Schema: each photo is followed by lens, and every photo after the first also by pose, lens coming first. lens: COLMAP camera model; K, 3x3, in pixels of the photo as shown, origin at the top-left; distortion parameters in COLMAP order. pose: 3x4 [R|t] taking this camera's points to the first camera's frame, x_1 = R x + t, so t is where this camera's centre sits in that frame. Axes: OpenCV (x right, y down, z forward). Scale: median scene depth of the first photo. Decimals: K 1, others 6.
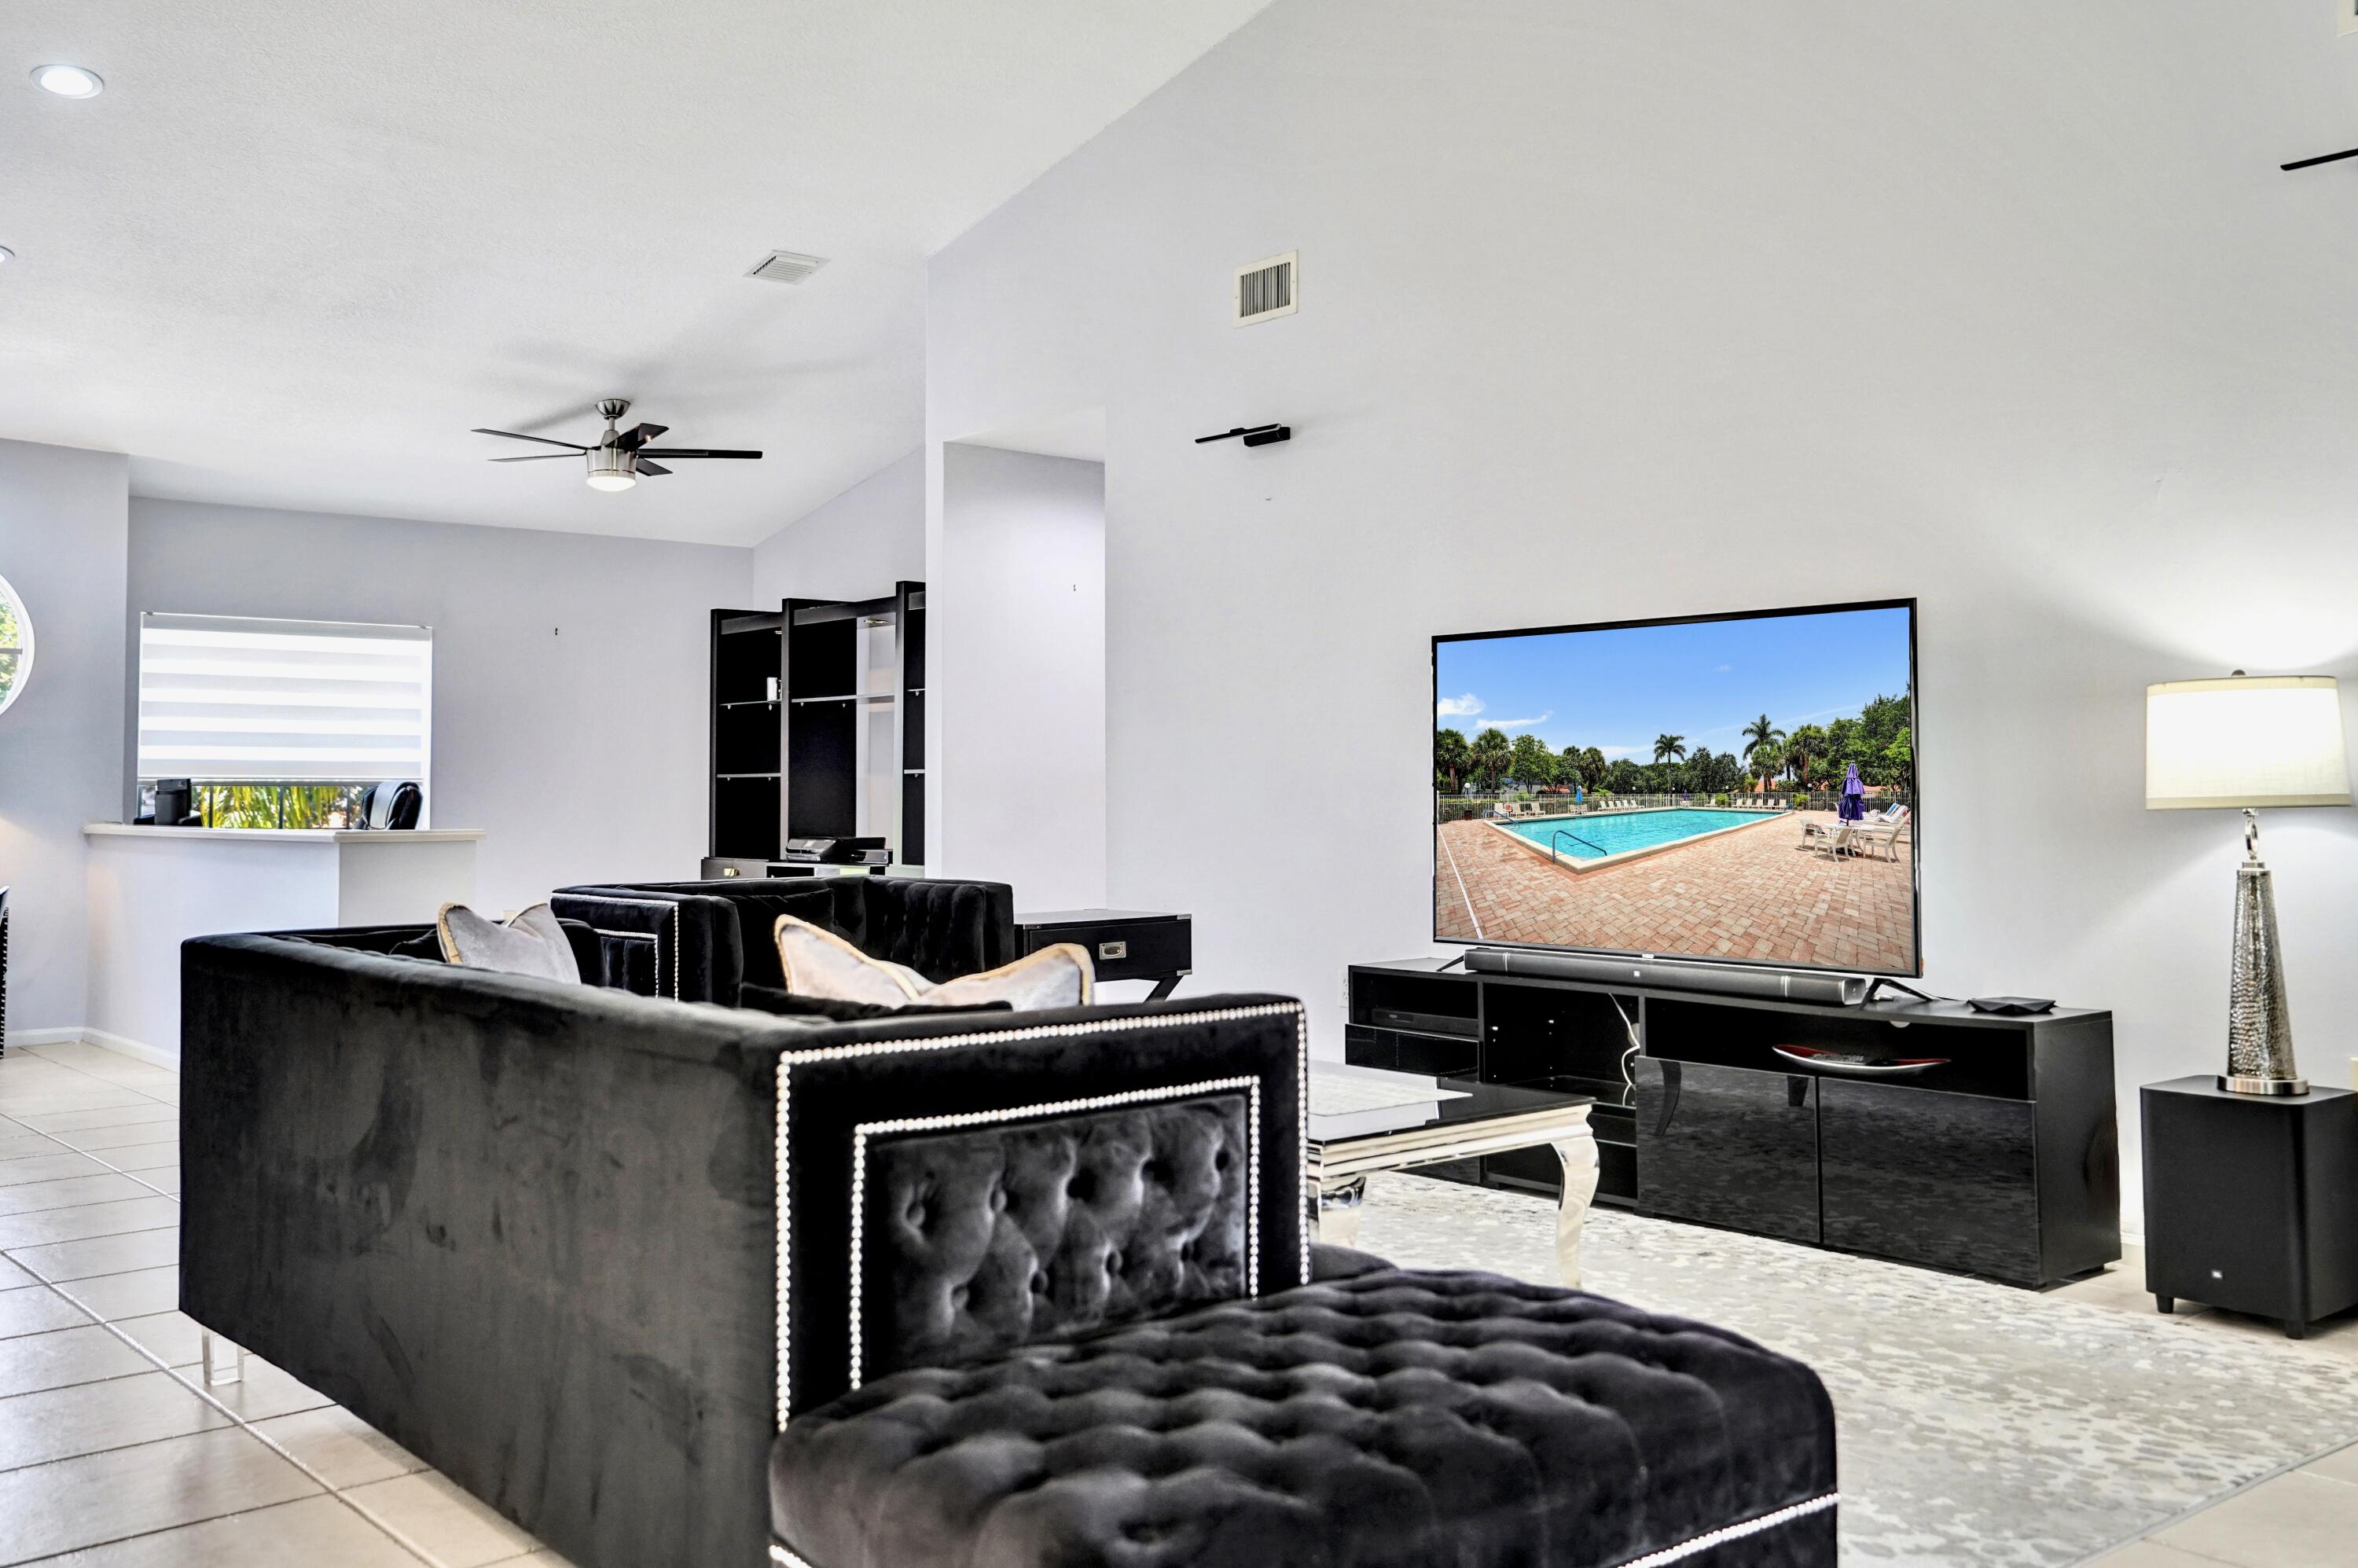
lens RADIAL K [[2082.7, 0, 1201.9], [0, 2082.7, 856.6], [0, 0, 1]] dist [0.134759, 0.007648]
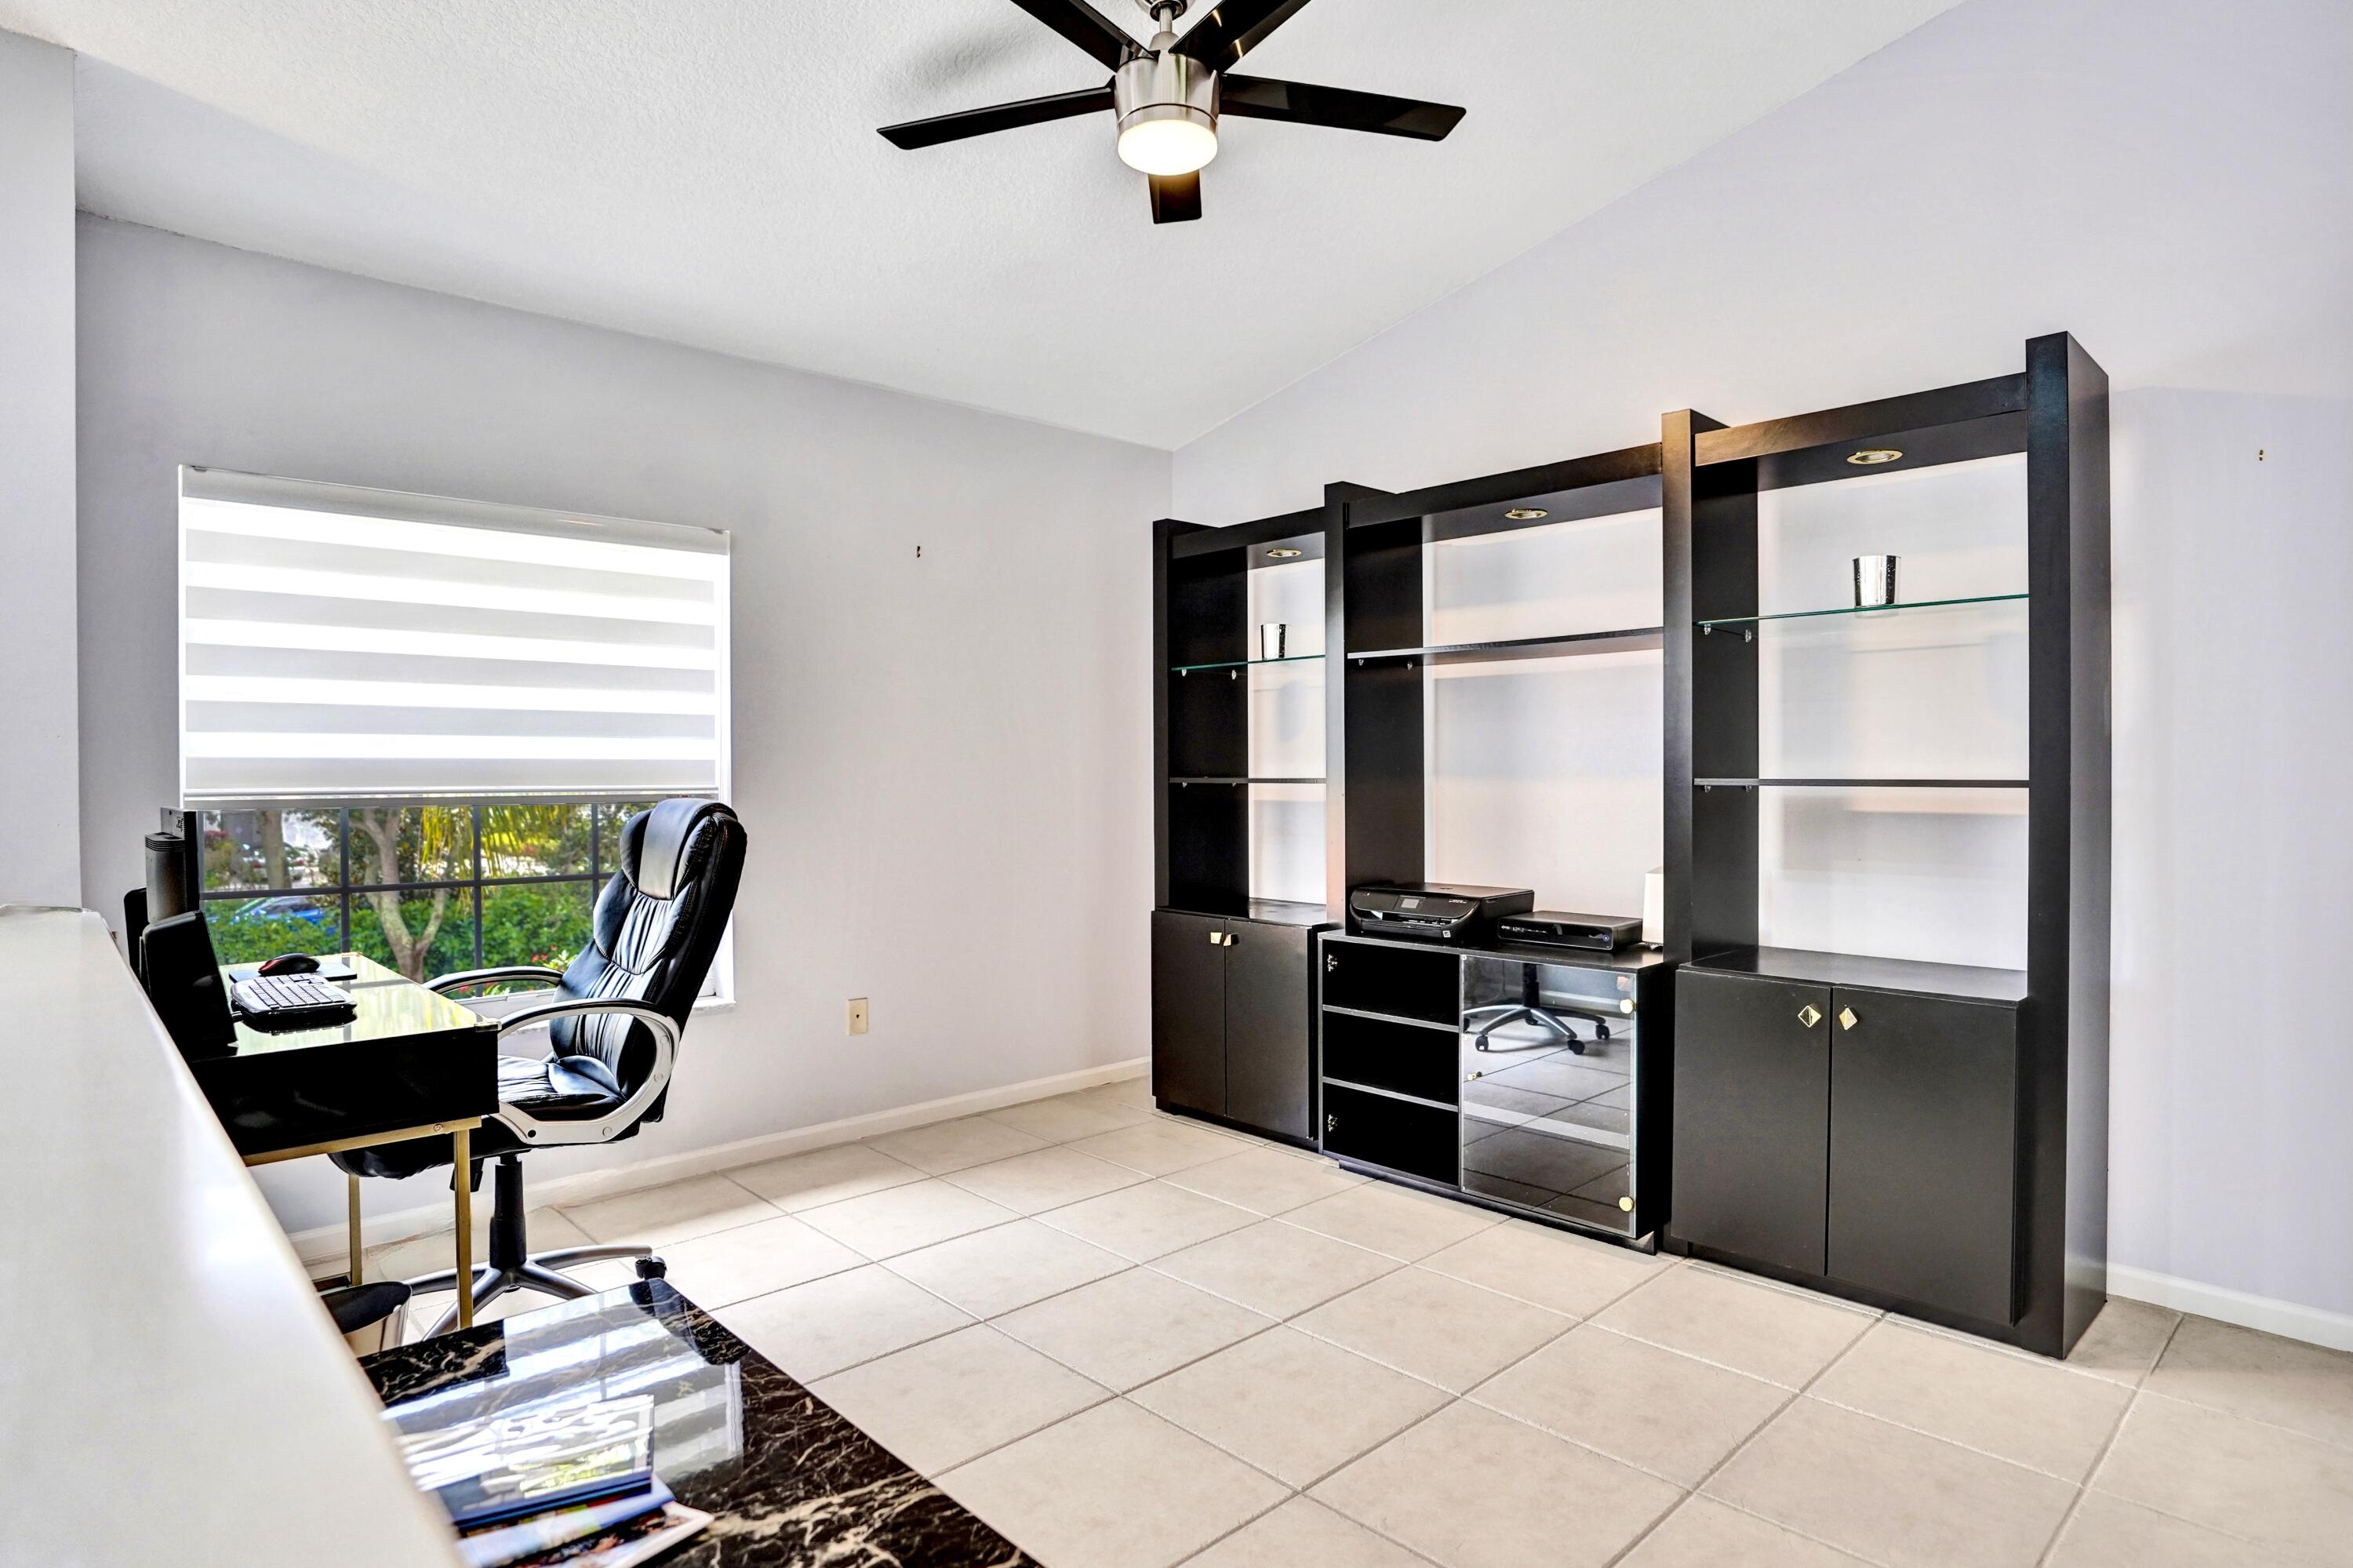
lens RADIAL K [[1250.1, 0, 1172.5], [0, 1250.1, 784.0], [0, 0, 1]] dist [-0.022916, 0.000029]
pose [[0.999231, 0.001261, 0.039195, -0.254160], [-0.000484, 0.999803, -0.019830, -0.031744], [-0.039212, 0.019796, 0.999035, 0.652949]]
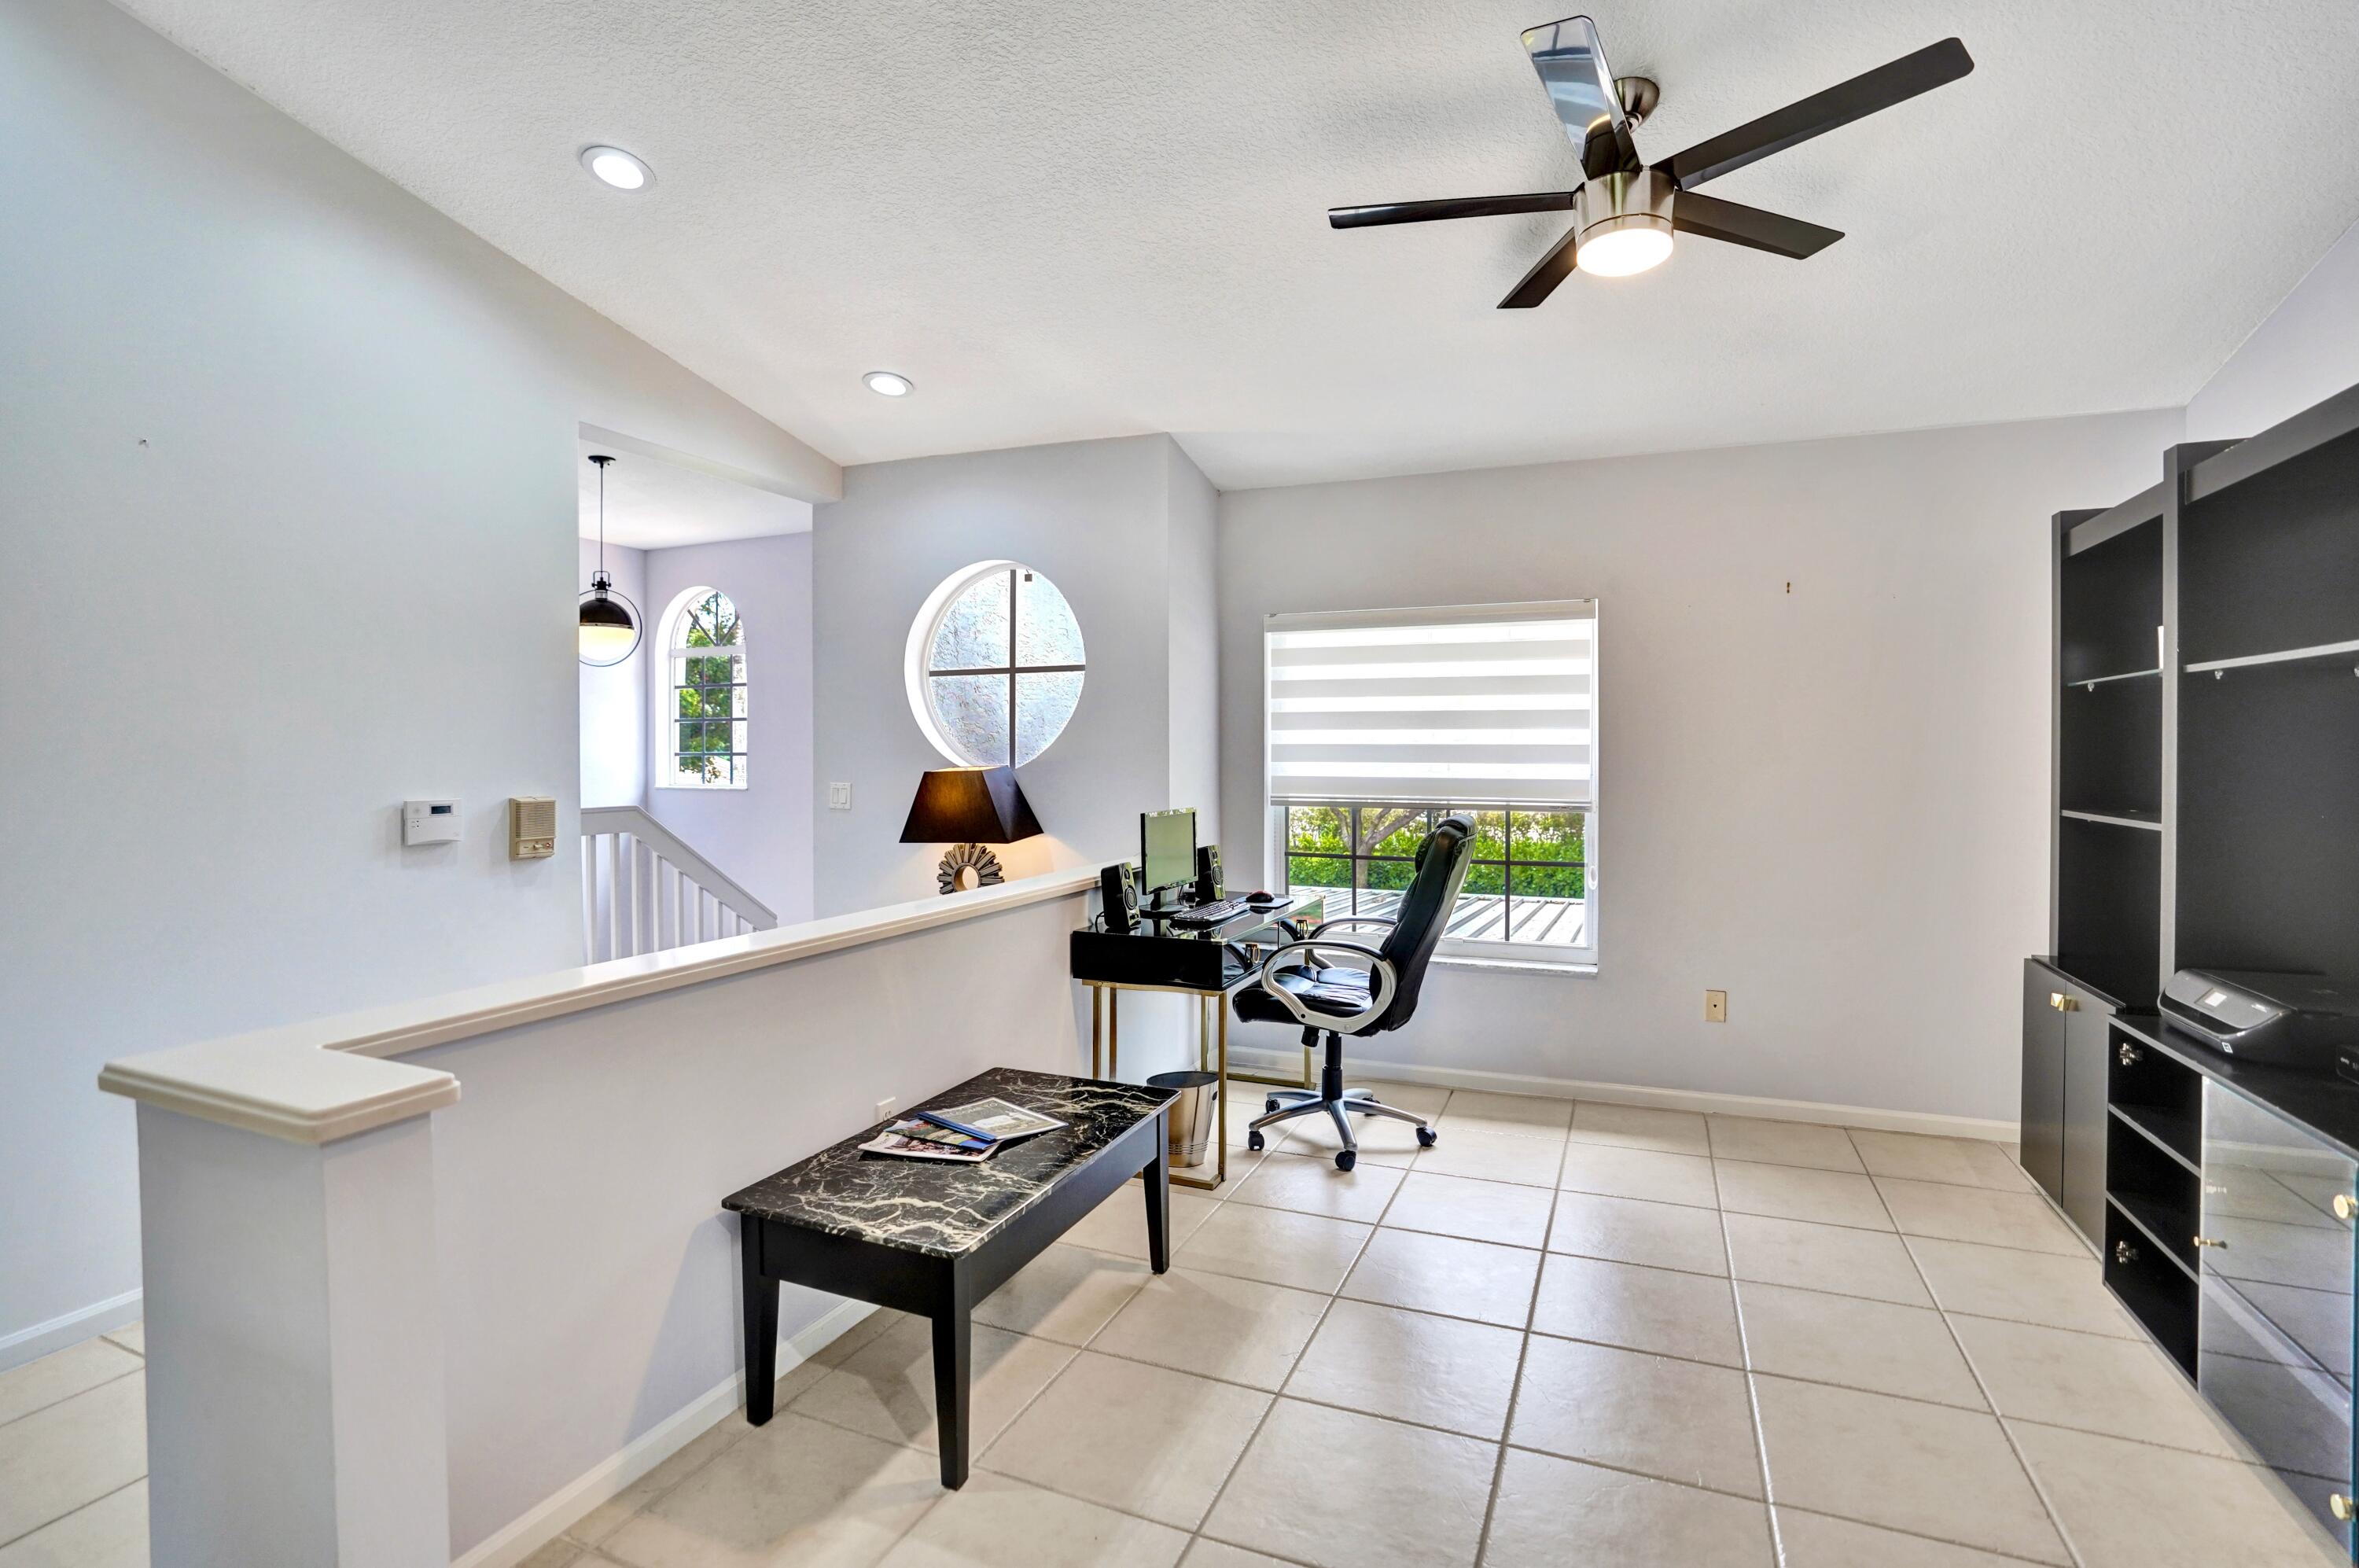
lens RADIAL K [[1113.6, 0, 1199.6], [0, 1113.6, 777.2], [0, 0, 1]] dist [-0.039691, 0.014506]
pose [[0.468879, 0.026558, -0.882863, -0.087060], [-0.029313, 0.999465, 0.014497, -0.047685], [0.882776, 0.019082, 0.469407, 0.698312]]
